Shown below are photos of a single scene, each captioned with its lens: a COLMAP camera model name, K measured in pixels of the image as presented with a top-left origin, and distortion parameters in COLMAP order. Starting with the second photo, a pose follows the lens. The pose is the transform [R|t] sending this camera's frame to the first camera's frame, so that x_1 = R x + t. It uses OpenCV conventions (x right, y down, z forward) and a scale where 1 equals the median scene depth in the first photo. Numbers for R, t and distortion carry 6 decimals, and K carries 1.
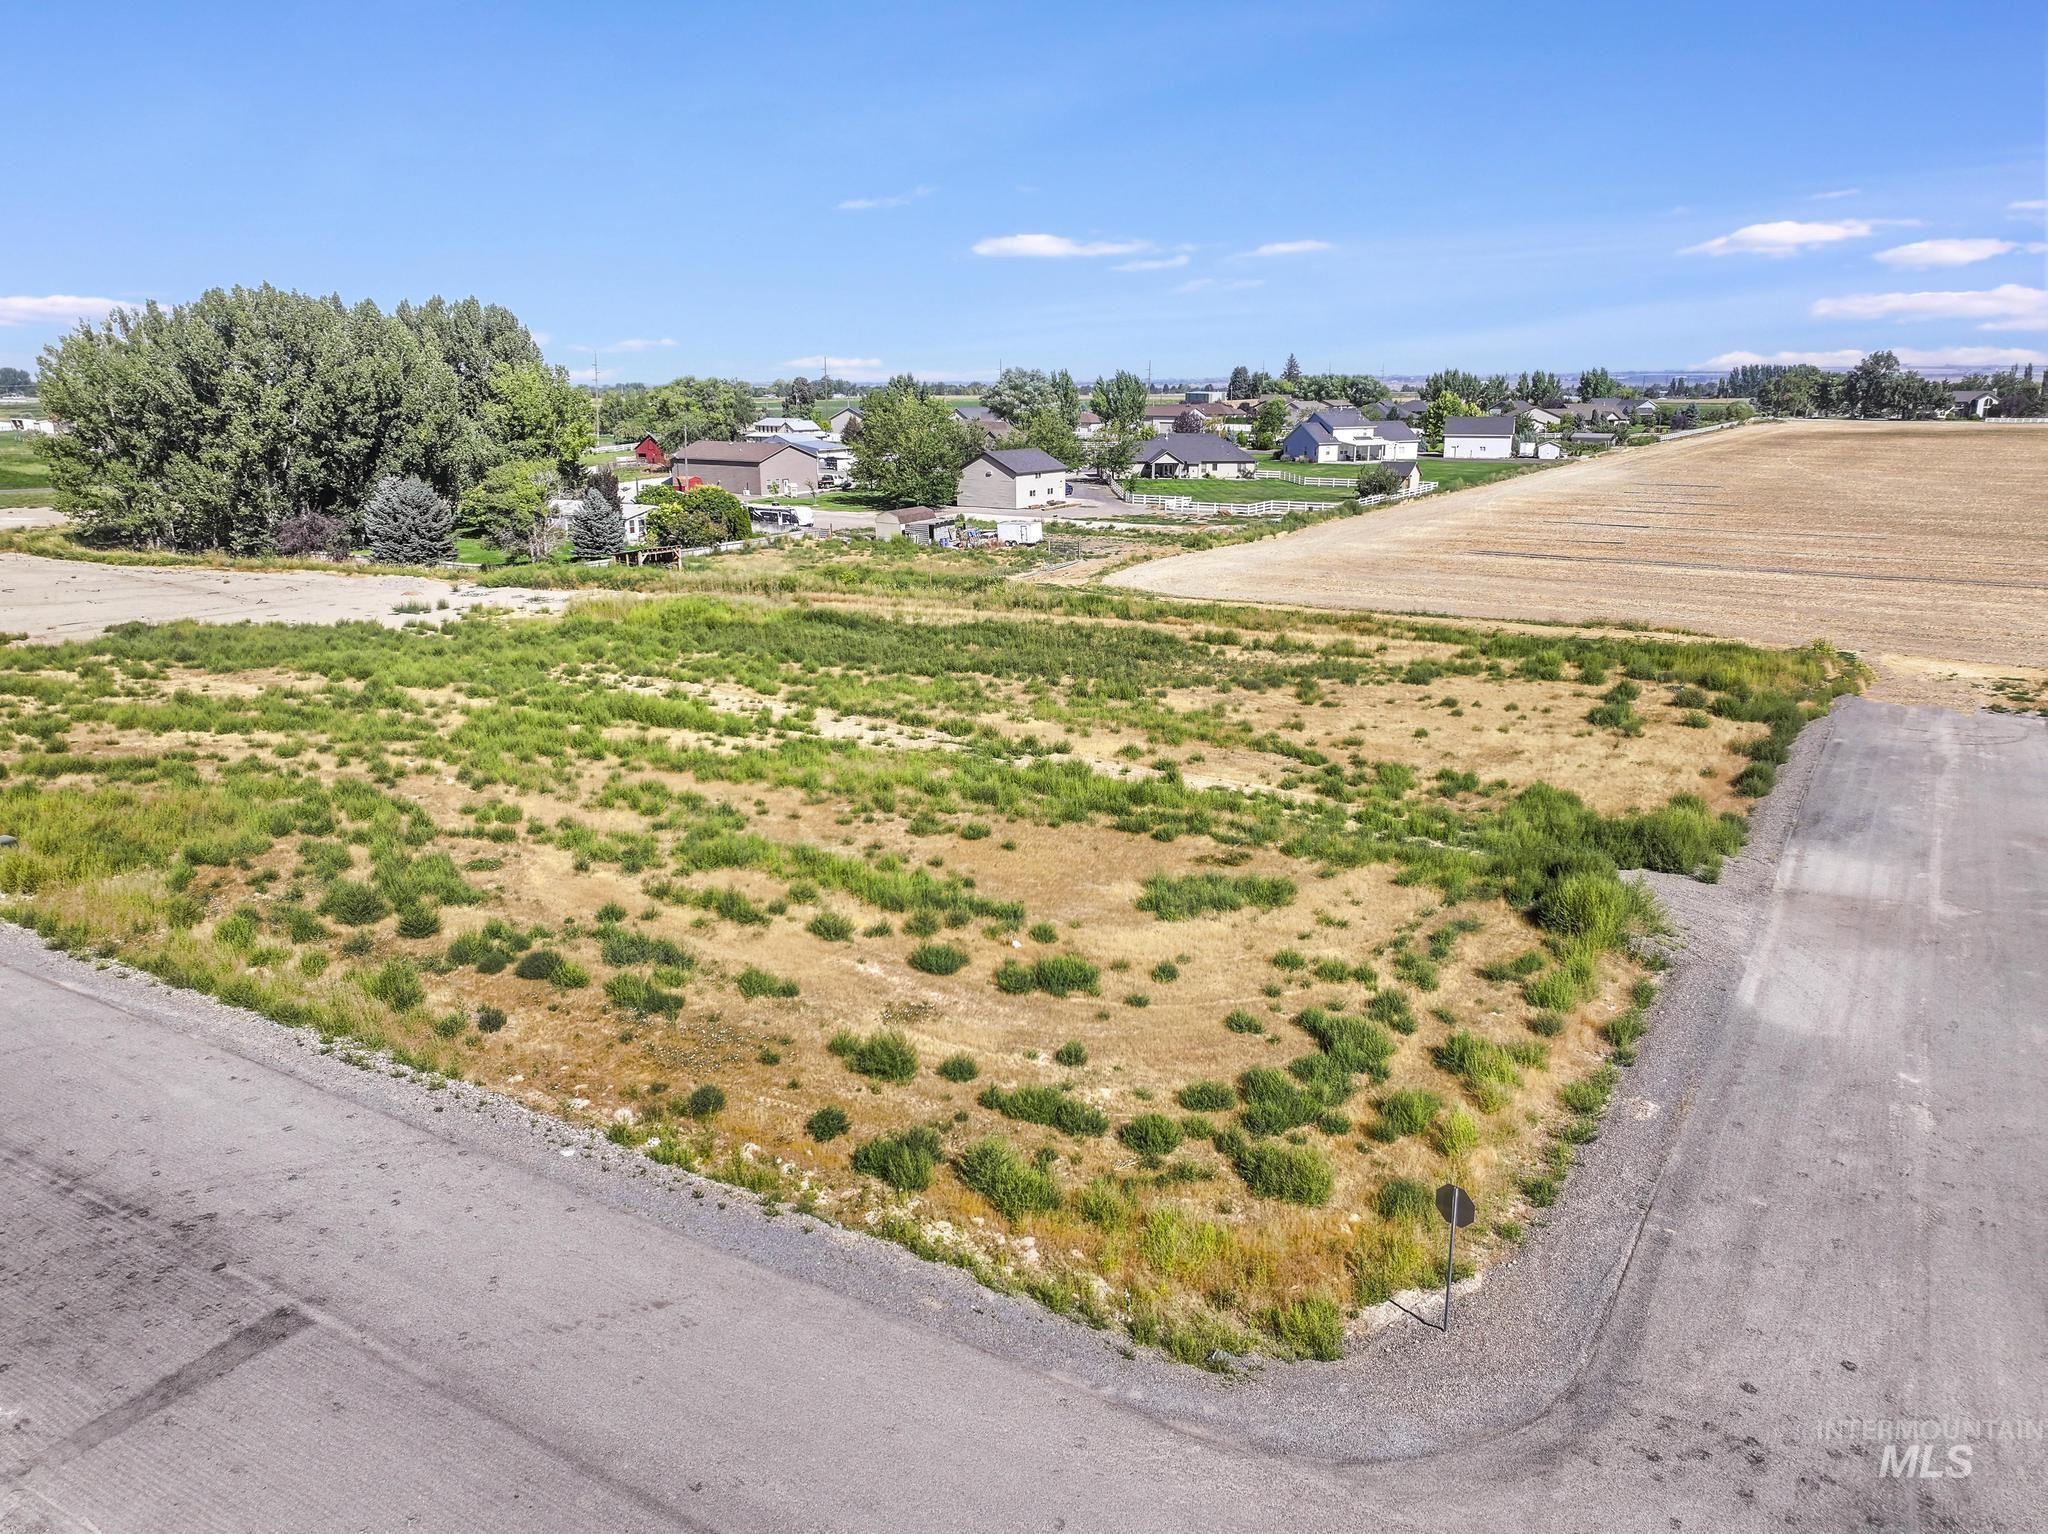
lens RADIAL K [[1450.7, 0, 1019.2], [0, 1450.7, 764.9], [0, 0, 1]] dist [0.006197, 0.004696]
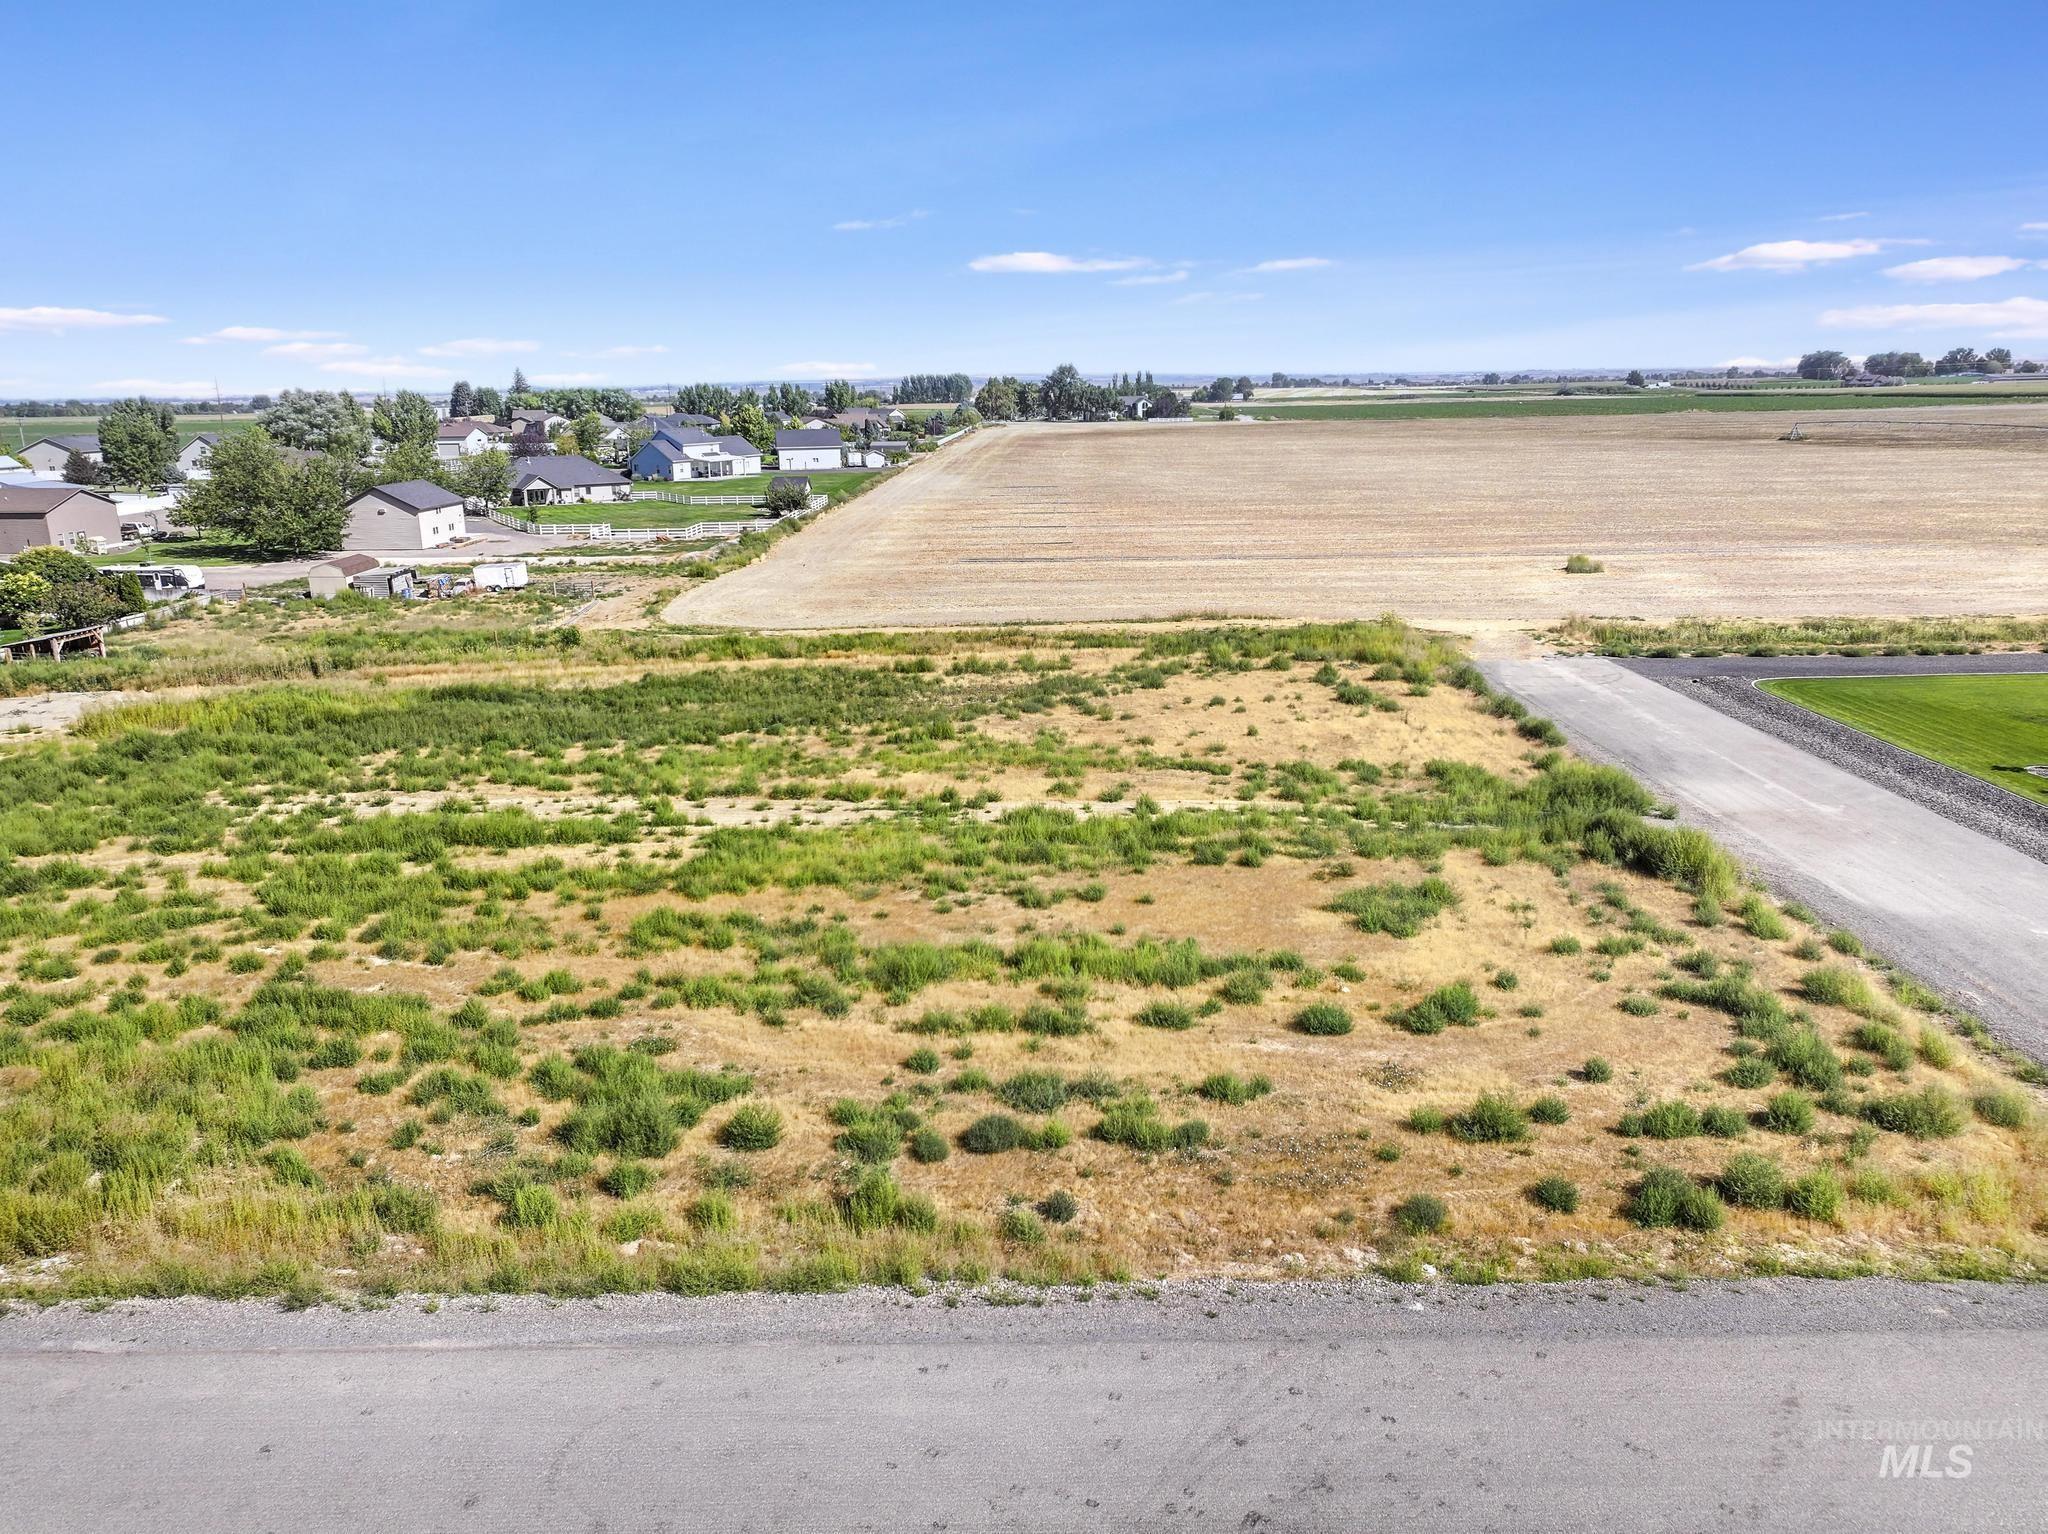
lens RADIAL K [[1462.3, 0, 1024.0], [0, 1462.3, 767.0], [0, 0, 1]] dist [-0.000462, 0.001405]
pose [[0.854449, -0.143270, 0.499391, -0.562174], [0.146785, 0.988635, 0.032482, -0.076752], [-0.498369, 0.045549, 0.865768, 0.200635]]
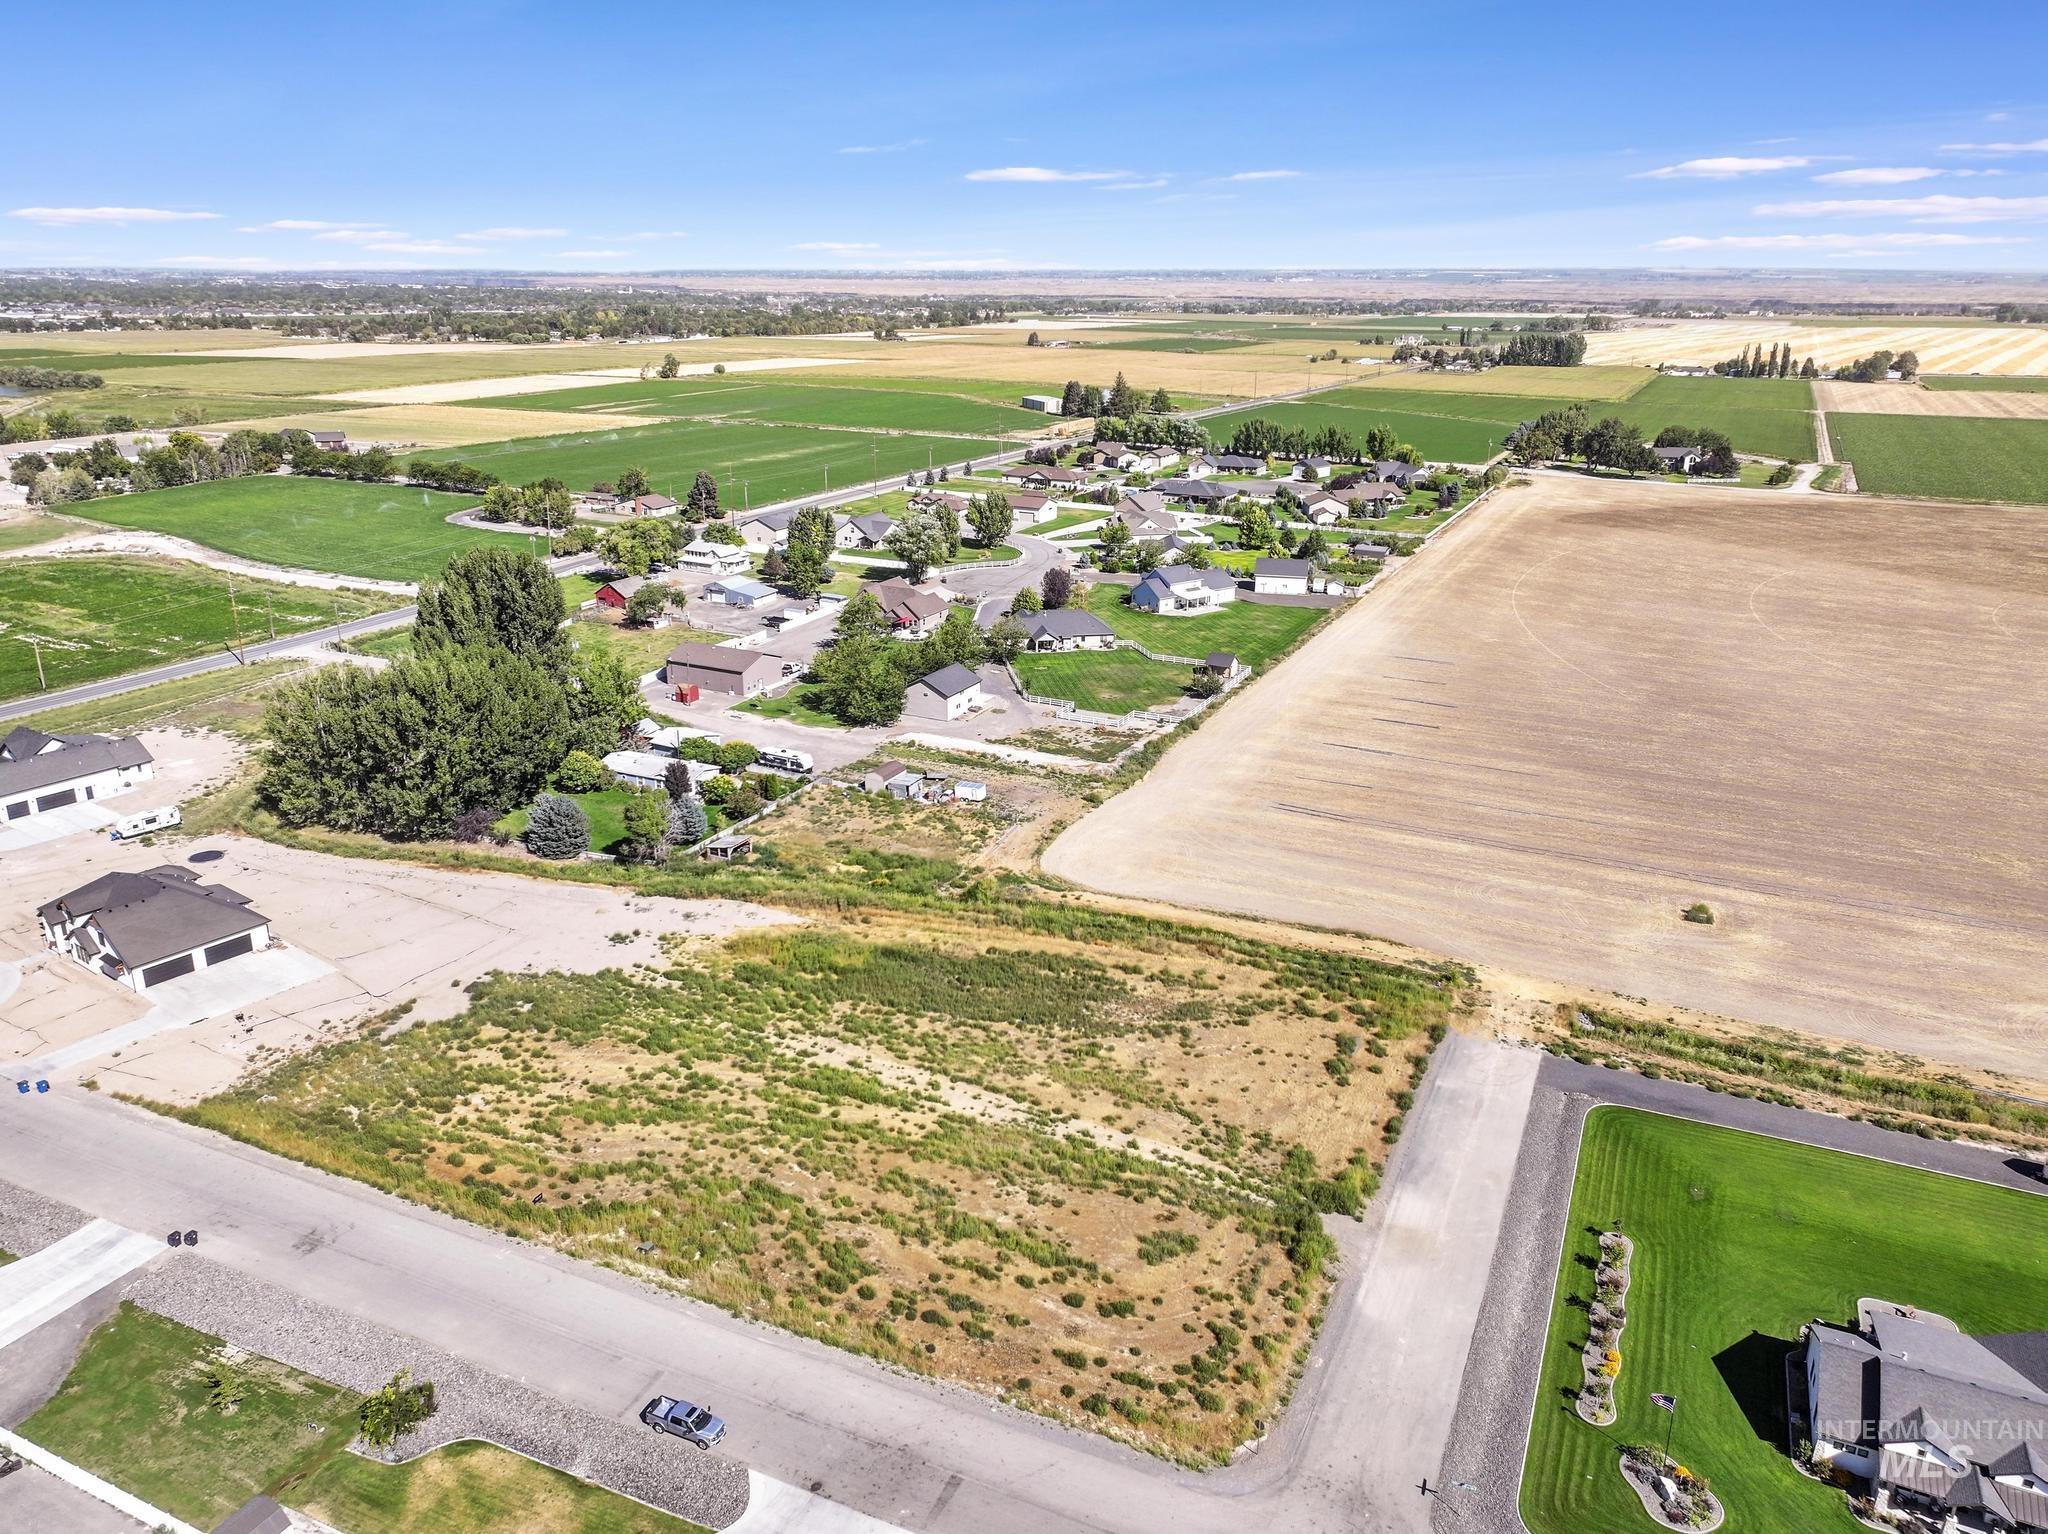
lens RADIAL K [[1462.3, 0, 1024.0], [0, 1462.3, 767.0], [0, 0, 1]] dist [-0.000462, 0.001405]
pose [[0.991796, -0.028566, 0.124595, -0.372647], [0.019487, 0.997106, 0.073489, -0.857035], [-0.126334, -0.070458, 0.989482, -1.304572]]
